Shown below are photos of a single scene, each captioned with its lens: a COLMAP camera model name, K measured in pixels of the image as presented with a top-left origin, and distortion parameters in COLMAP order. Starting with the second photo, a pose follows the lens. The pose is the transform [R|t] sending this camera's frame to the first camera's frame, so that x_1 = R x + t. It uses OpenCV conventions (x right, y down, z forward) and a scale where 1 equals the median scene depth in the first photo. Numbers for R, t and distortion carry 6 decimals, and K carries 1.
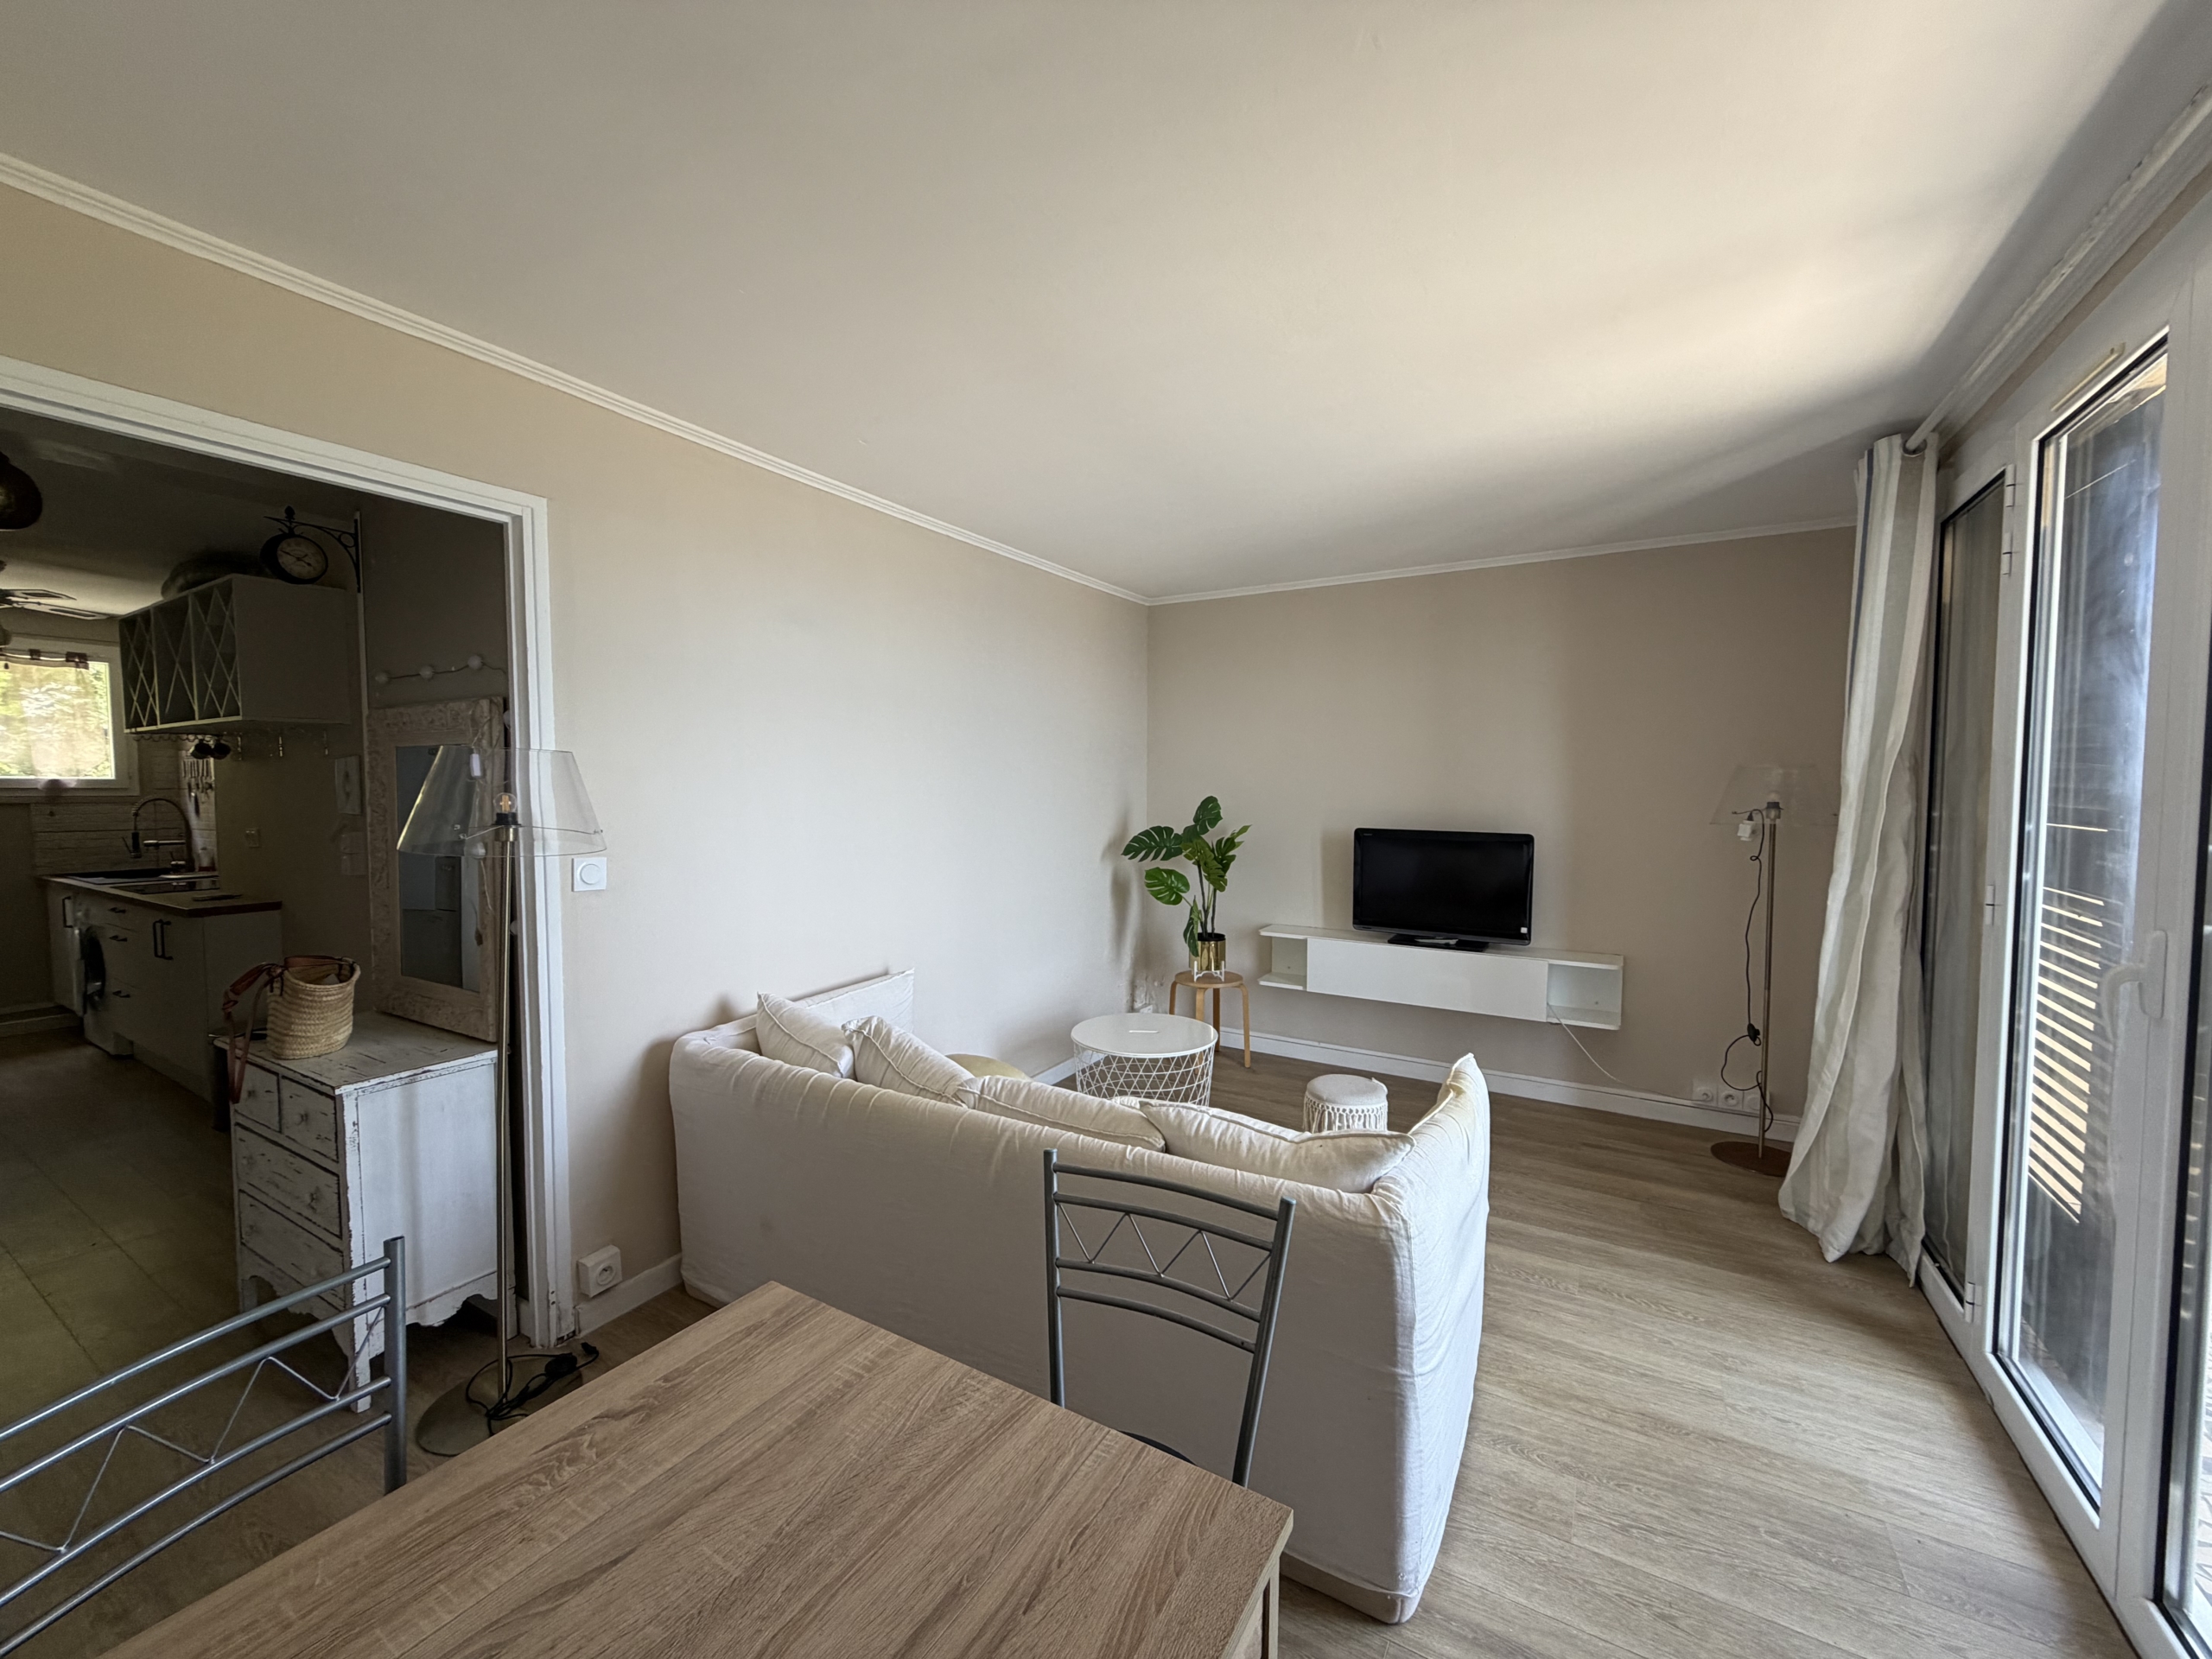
lens RADIAL K [[880.3, 0, 1107.0], [0, 880.3, 826.8], [0, 0, 1]] dist [-0.001528, 0.000778]
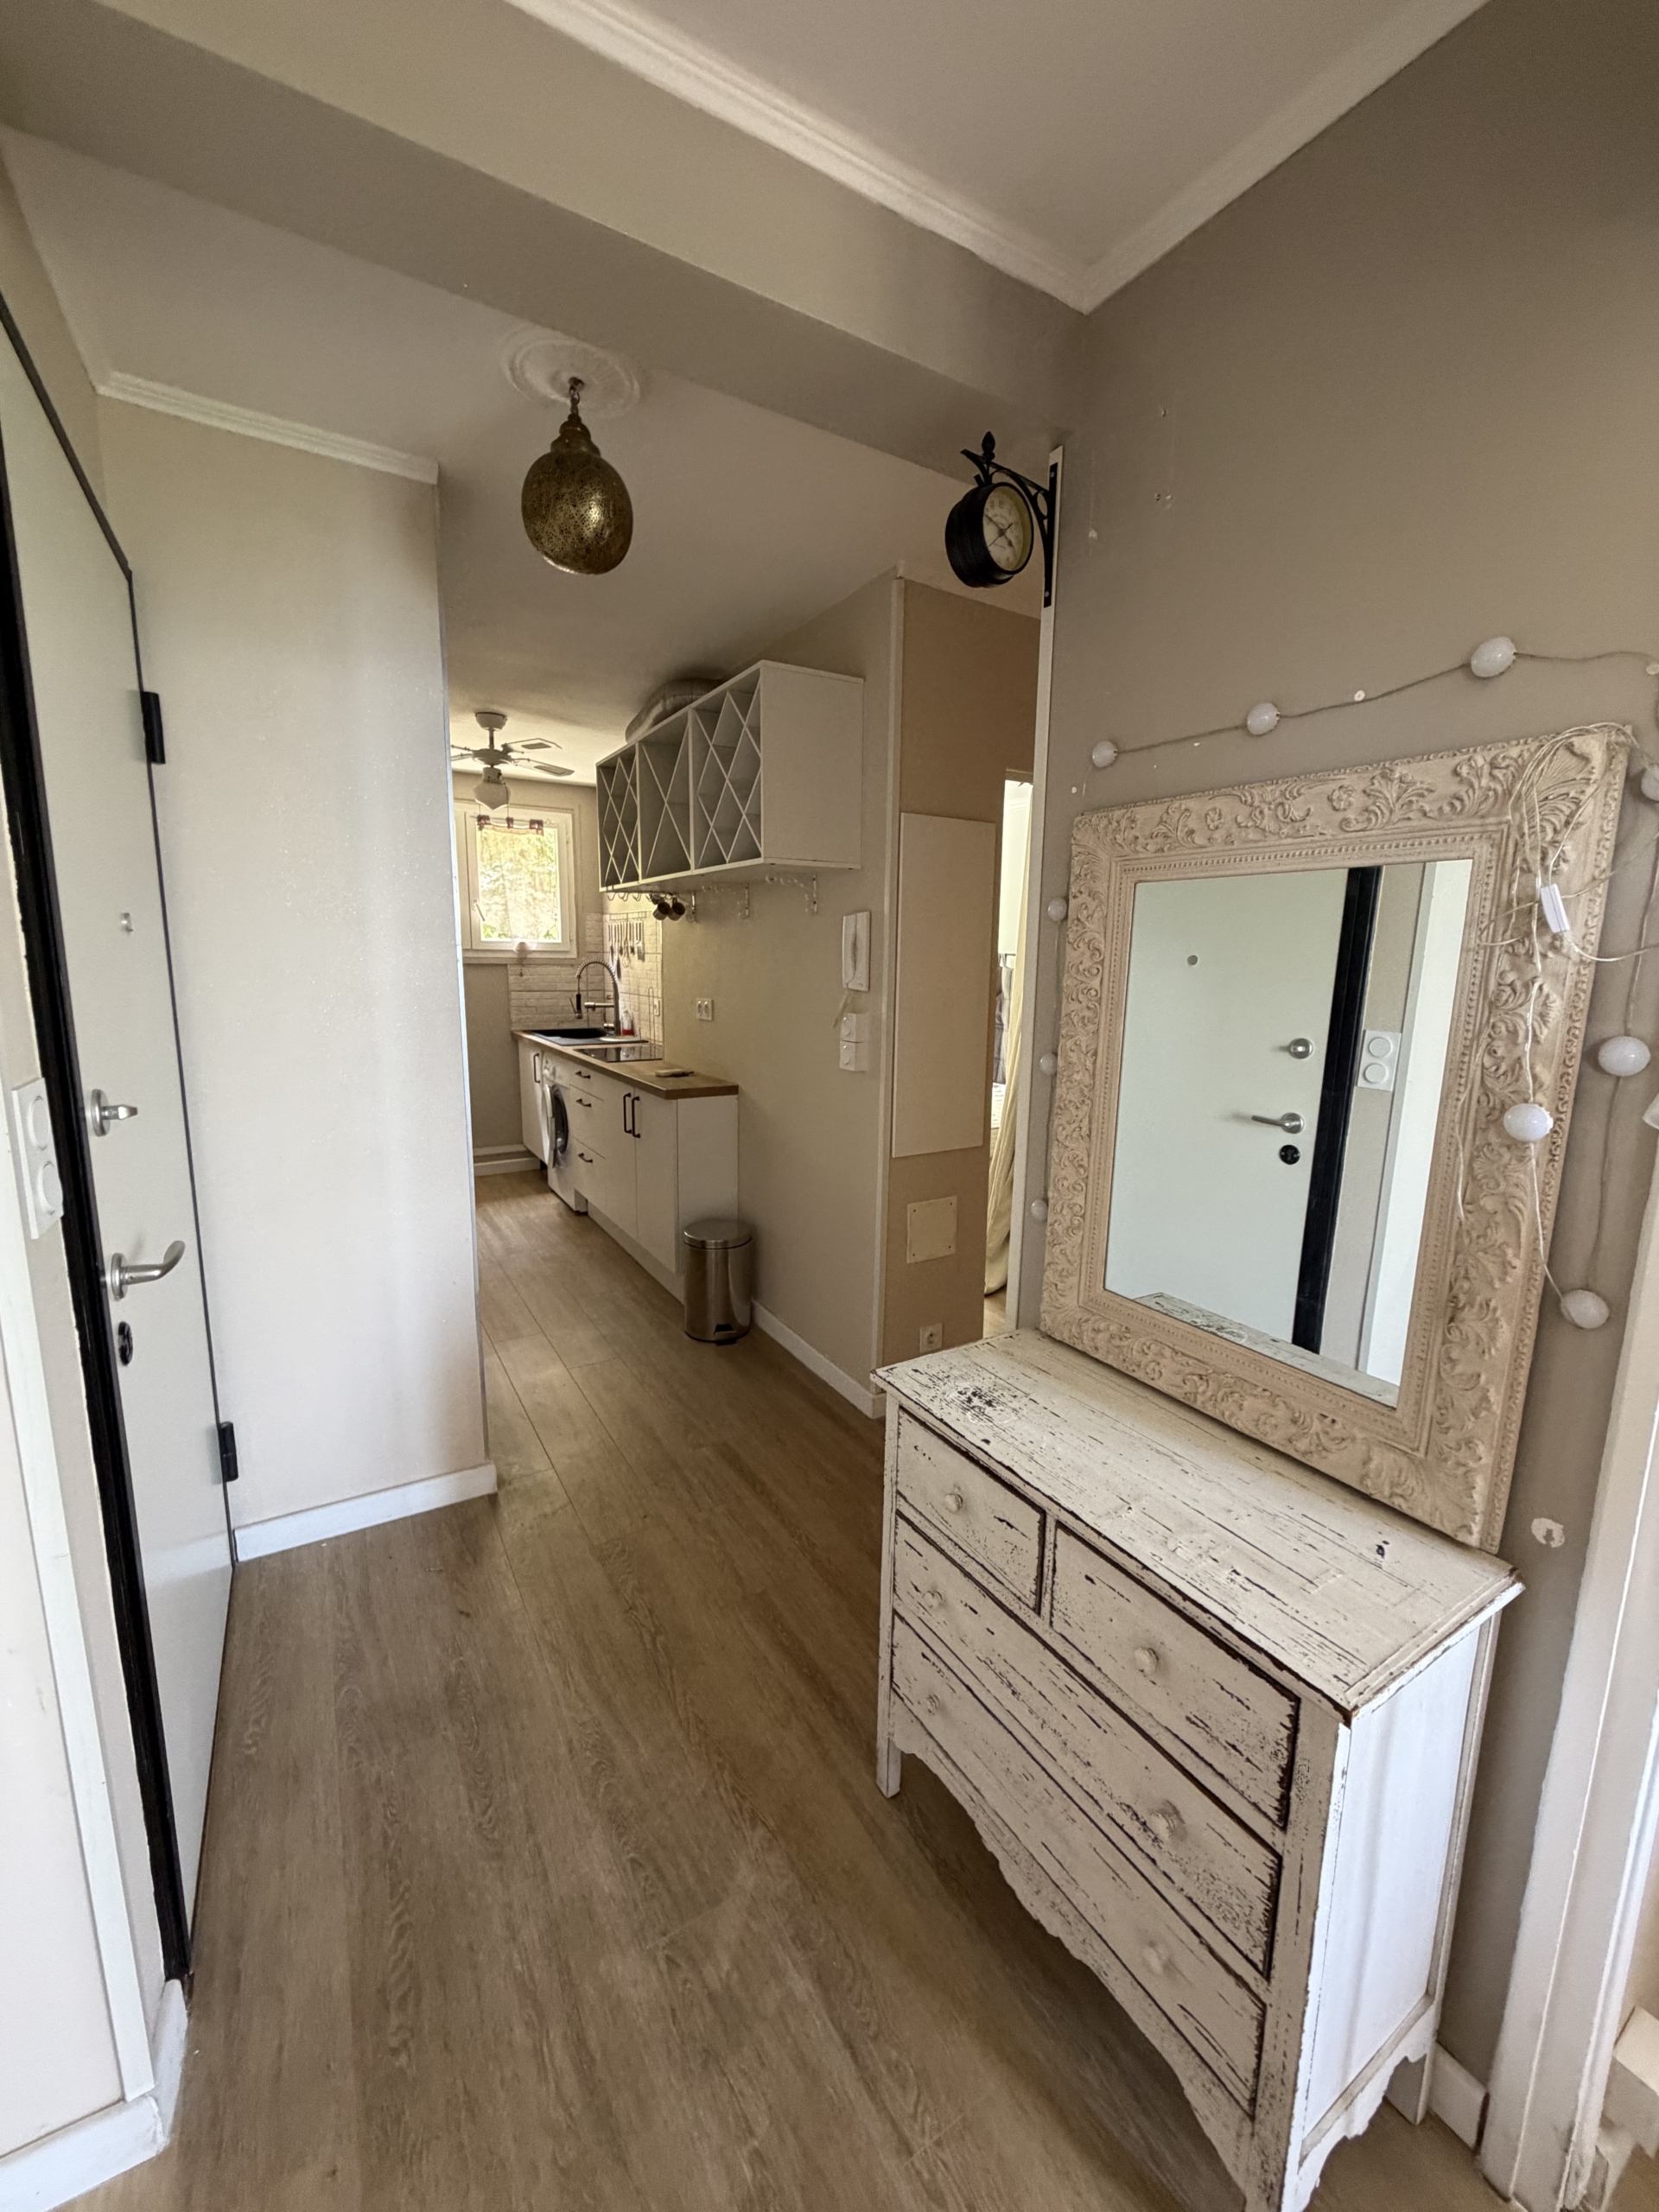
lens RADIAL K [[880.3, 0, 828.5], [0, 880.3, 1099.3], [0, 0, 1]] dist [-0.001528, 0.000778]
pose [[0.882419, 0.090327, -0.461712, -0.412811], [-0.037580, 0.991793, 0.122205, -0.010194], [0.468961, -0.090485, 0.878572, 0.248491]]
